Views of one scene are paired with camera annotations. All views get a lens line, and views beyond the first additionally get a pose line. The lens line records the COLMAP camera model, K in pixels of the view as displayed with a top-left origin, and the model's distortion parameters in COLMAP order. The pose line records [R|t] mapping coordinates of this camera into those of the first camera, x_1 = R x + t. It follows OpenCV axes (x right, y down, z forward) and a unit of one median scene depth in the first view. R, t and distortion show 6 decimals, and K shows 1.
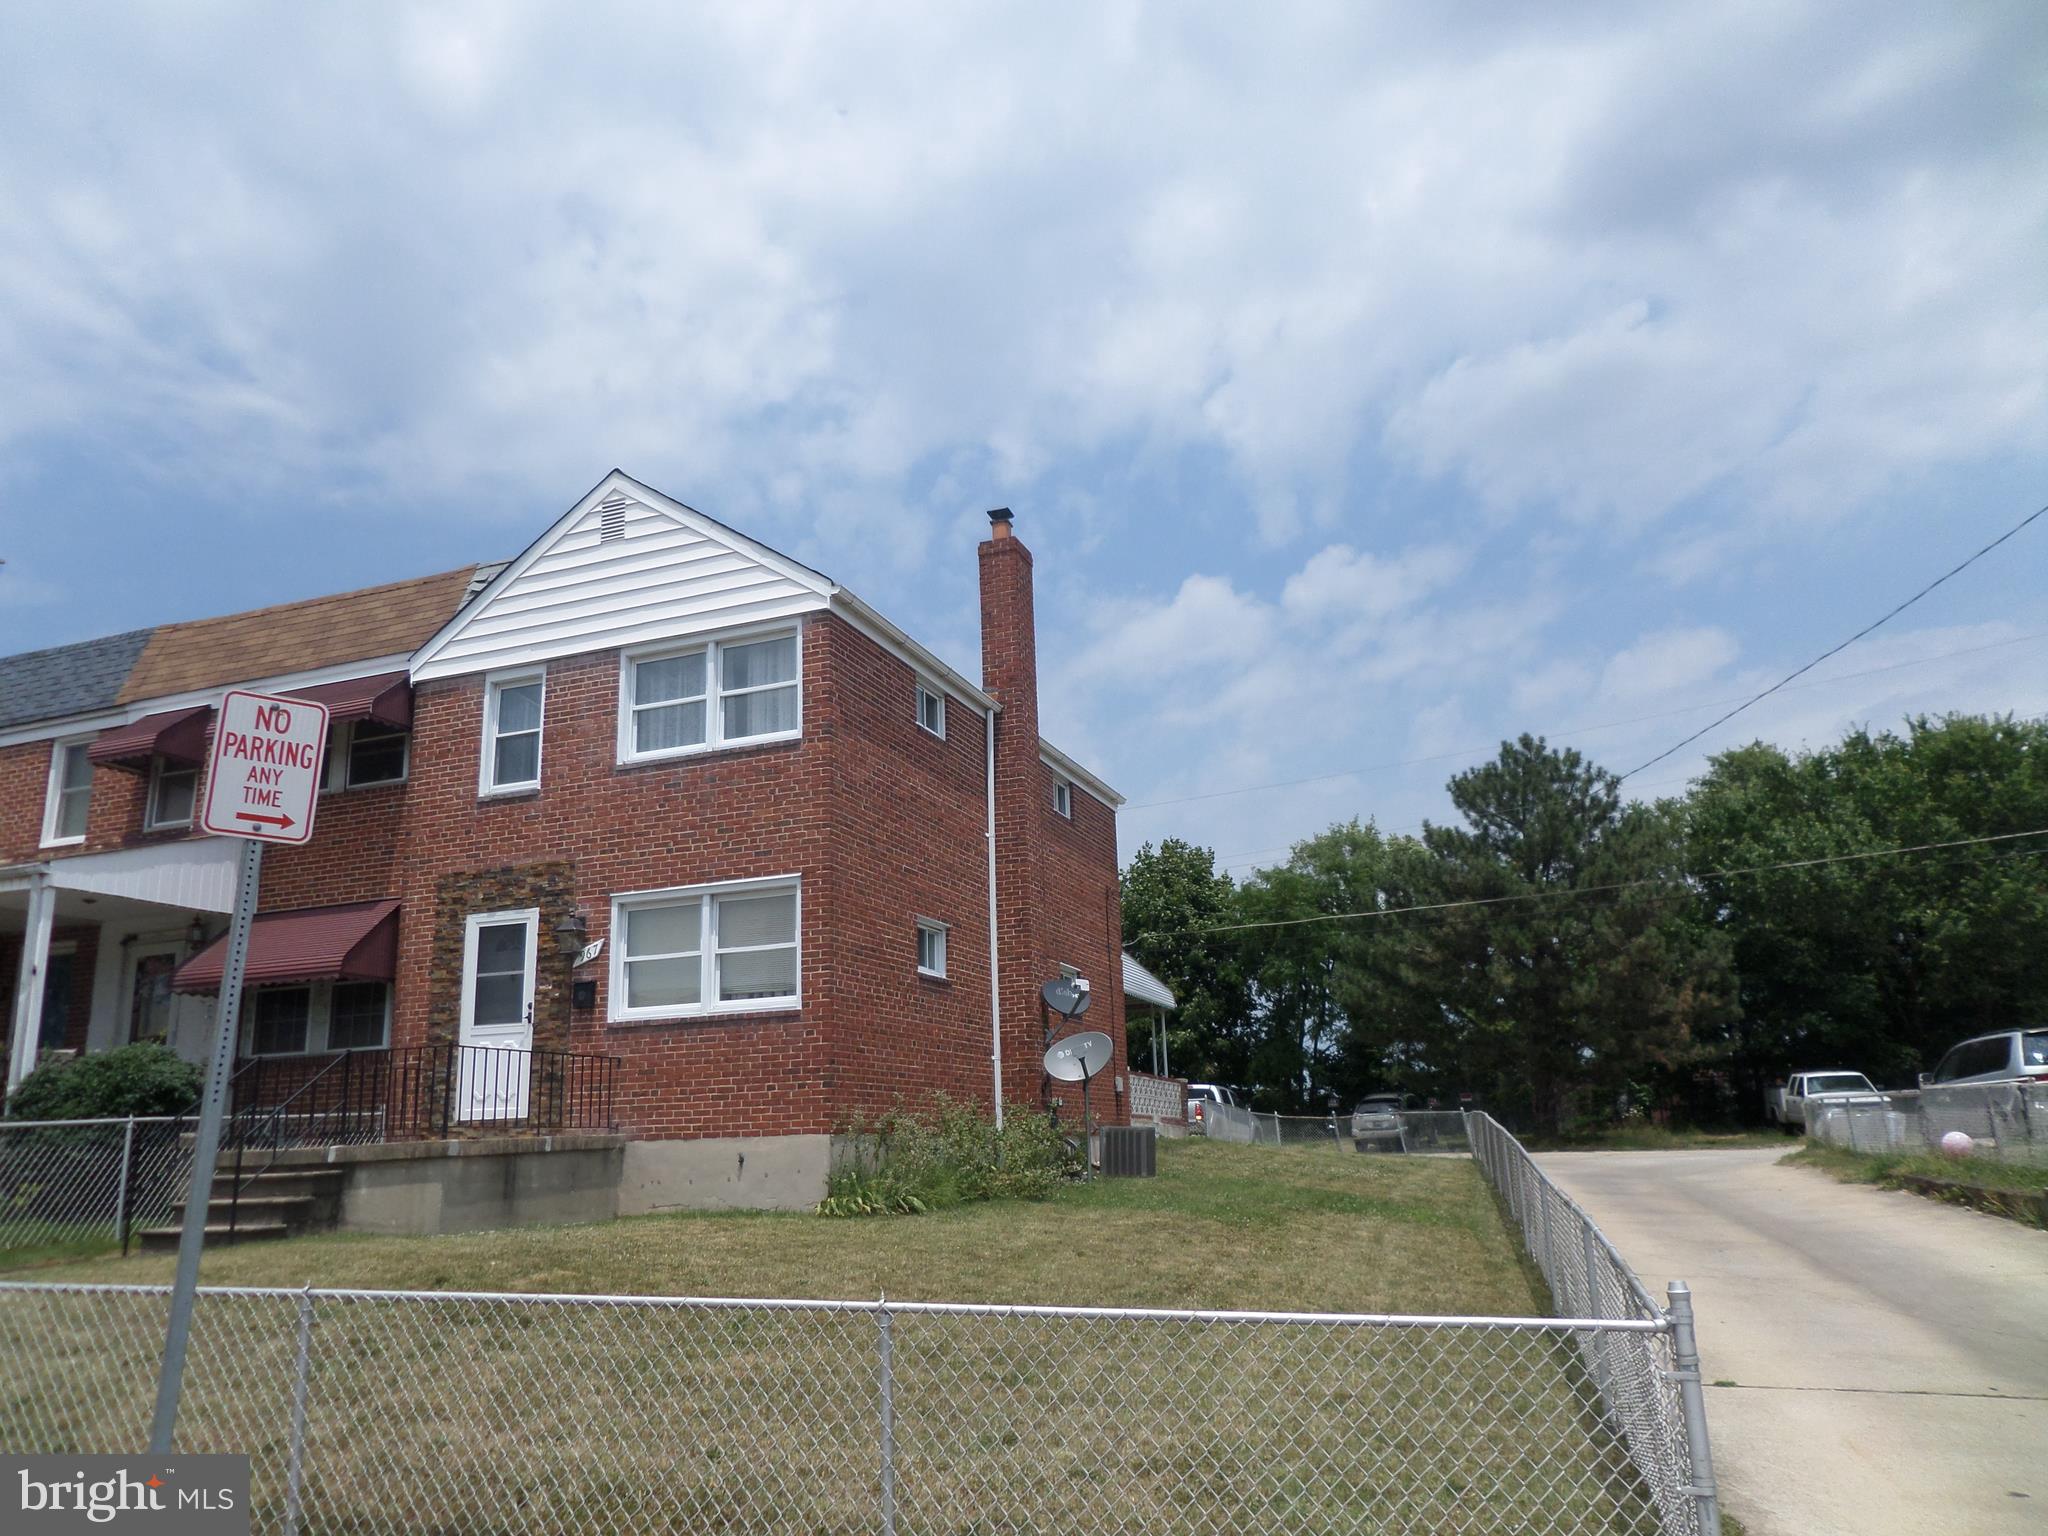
lens RADIAL K [[1446.1, 0, 1024.0], [0, 1446.1, 768.0], [0, 0, 1]] dist [-0.009369, -0.000989]
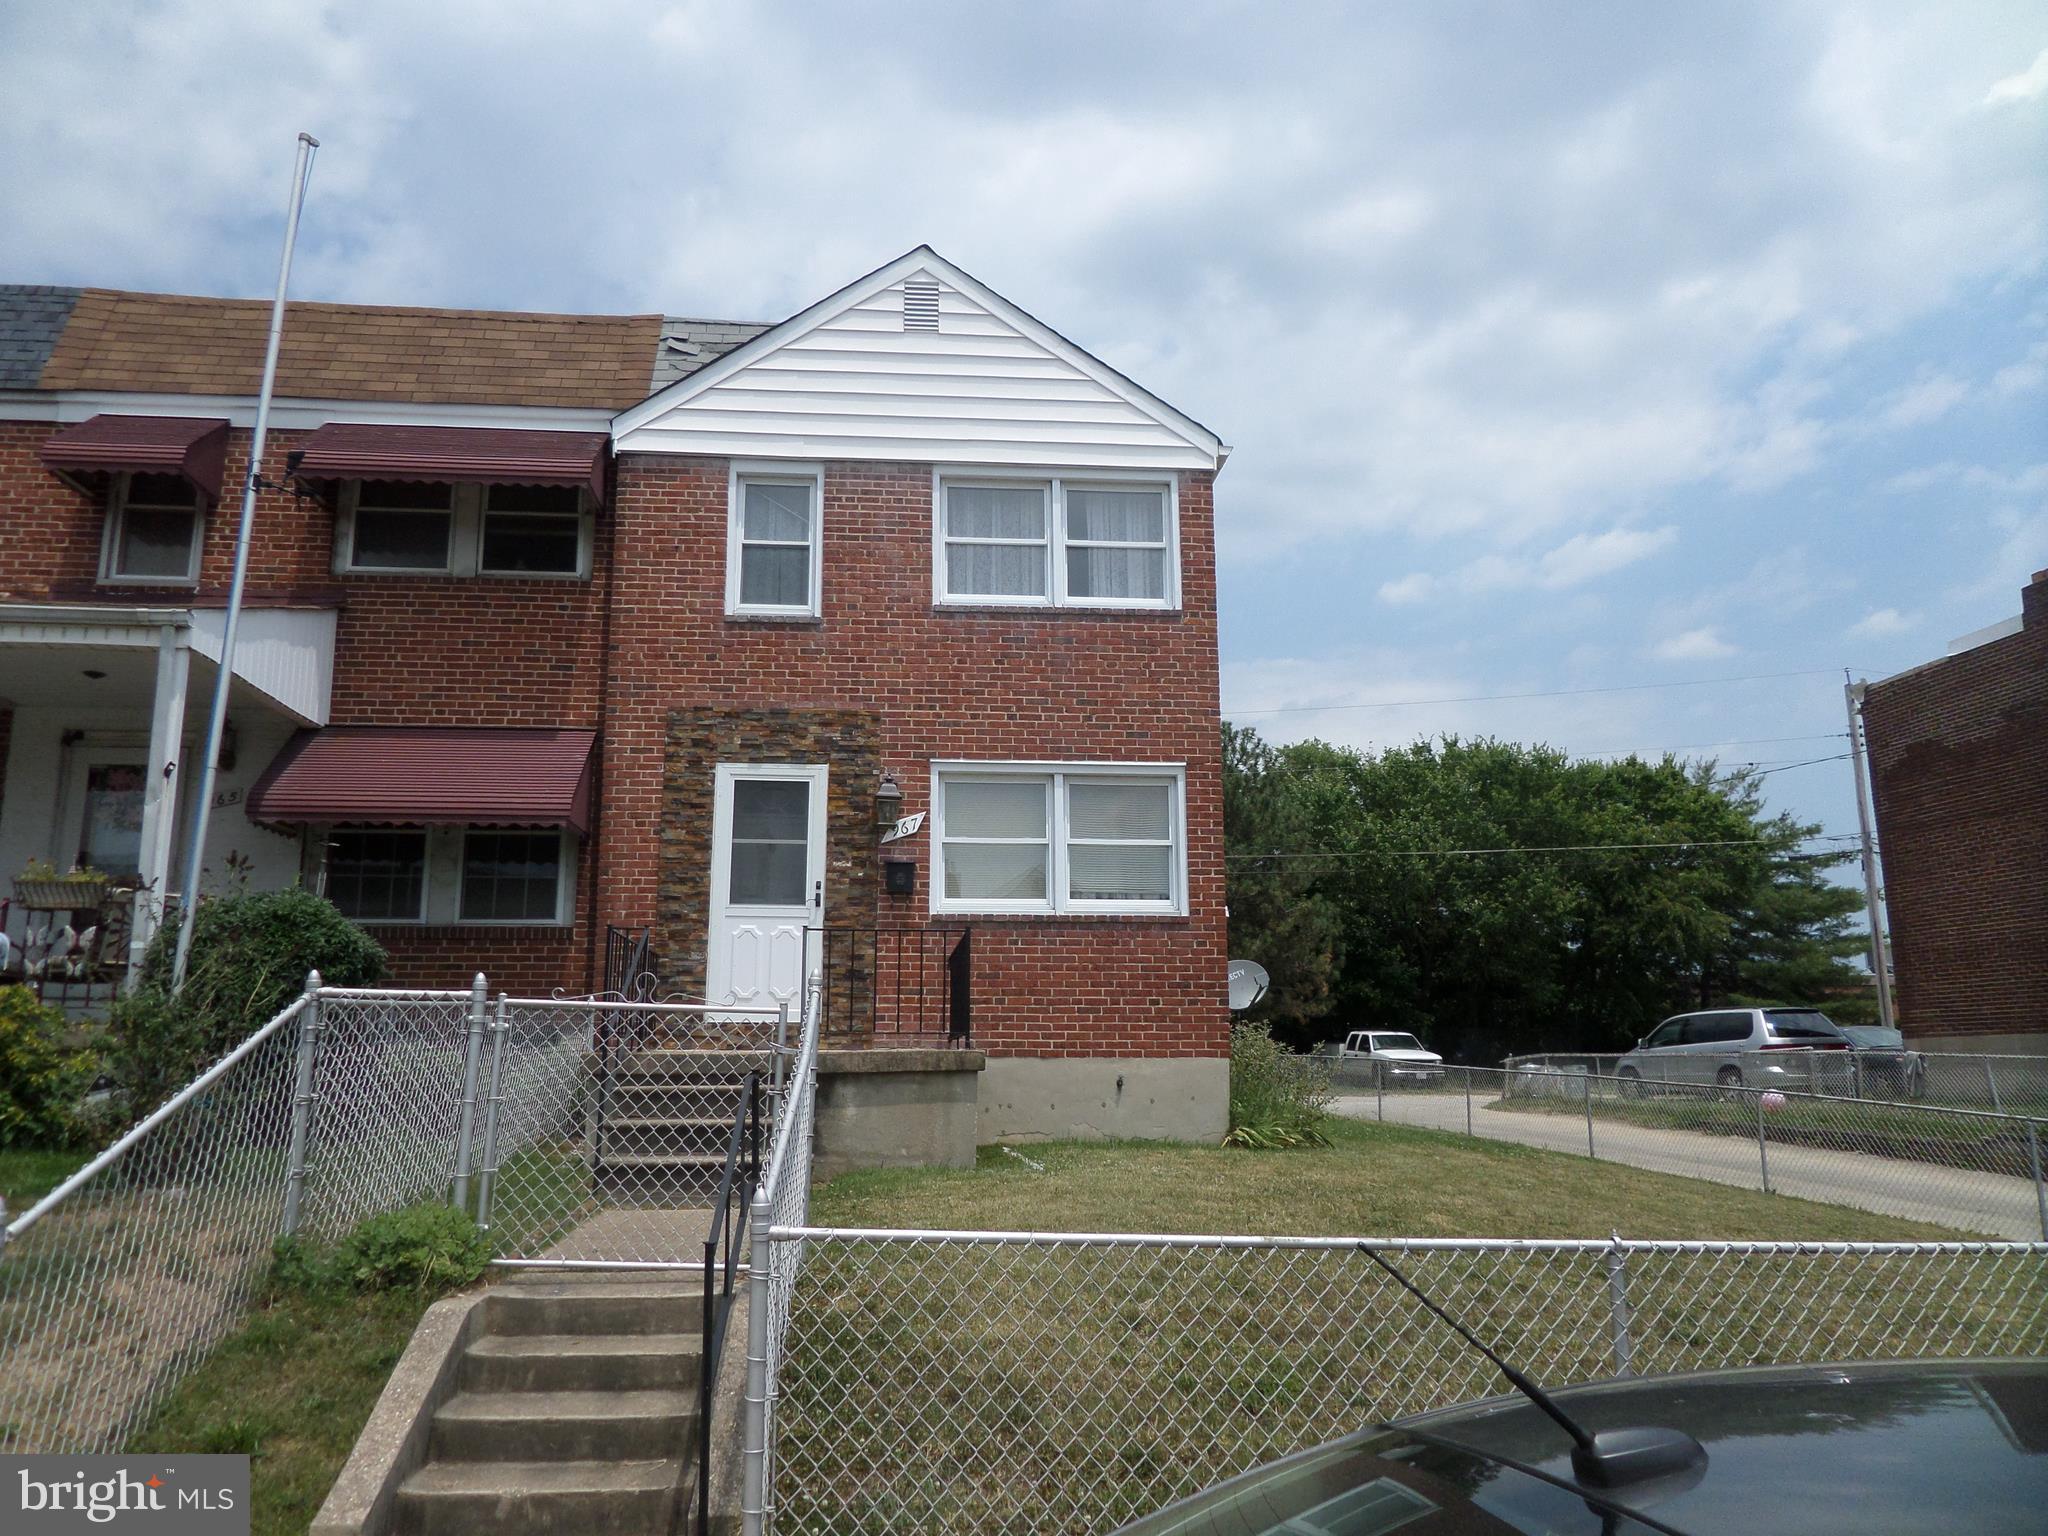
lens RADIAL K [[1446.1, 0, 1024.0], [0, 1446.1, 768.0], [0, 0, 1]] dist [-0.009369, -0.000989]
pose [[0.903334, 0.119022, 0.412093, -0.567501], [-0.136535, 0.990547, 0.013201, 0.072850], [-0.406627, -0.068190, 0.911046, 0.223276]]
